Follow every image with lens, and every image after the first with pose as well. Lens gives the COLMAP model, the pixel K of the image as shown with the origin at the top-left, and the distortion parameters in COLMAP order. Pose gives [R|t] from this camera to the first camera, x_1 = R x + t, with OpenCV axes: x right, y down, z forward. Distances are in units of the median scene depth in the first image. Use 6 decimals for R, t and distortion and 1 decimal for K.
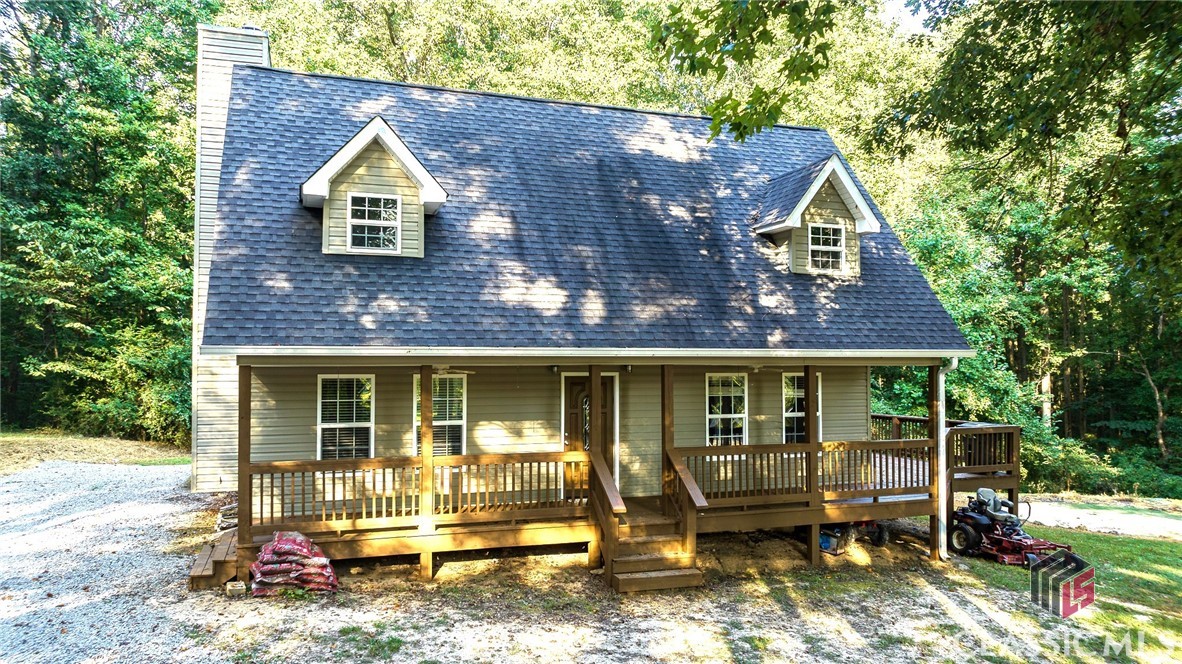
lens RADIAL K [[830.7, 0, 591.0], [0, 830.7, 332.0], [0, 0, 1]] dist [-0.018167, 0.005733]
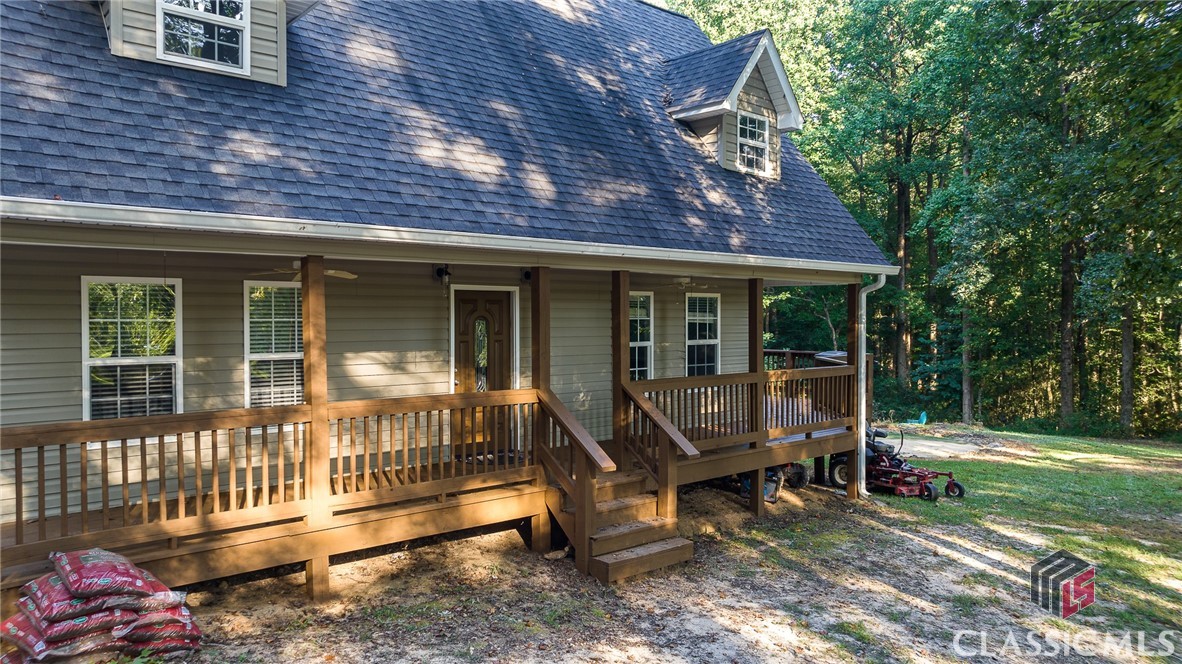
lens RADIAL K [[830.7, 0, 591.0], [0, 830.7, 332.0], [0, 0, 1]] dist [-0.018167, 0.005733]
pose [[0.921678, -0.007914, 0.387874, -0.215913], [-0.014758, 0.998353, 0.055439, 0.051505], [-0.387674, -0.056821, 0.920044, 0.308841]]
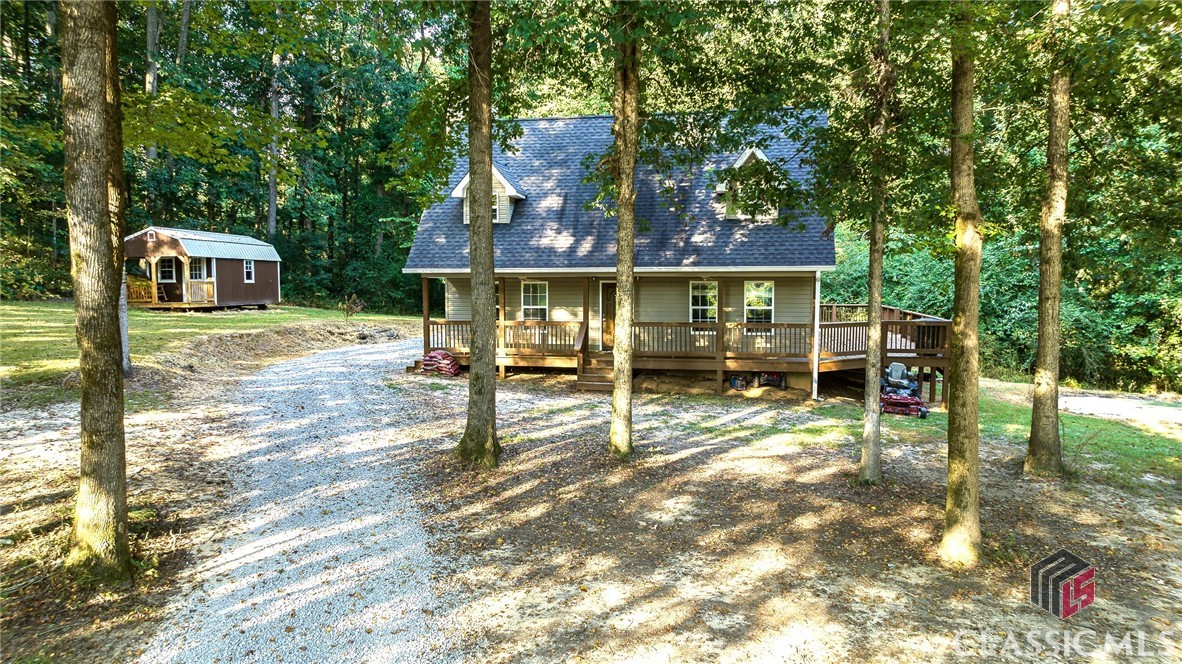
lens RADIAL K [[830.7, 0, 591.0], [0, 830.7, 332.0], [0, 0, 1]] dist [-0.018167, 0.005733]
pose [[0.854608, 0.032085, -0.518281, 0.938920], [0.024838, 0.994421, 0.102516, -0.027102], [0.518679, -0.100484, 0.849044, -0.579487]]
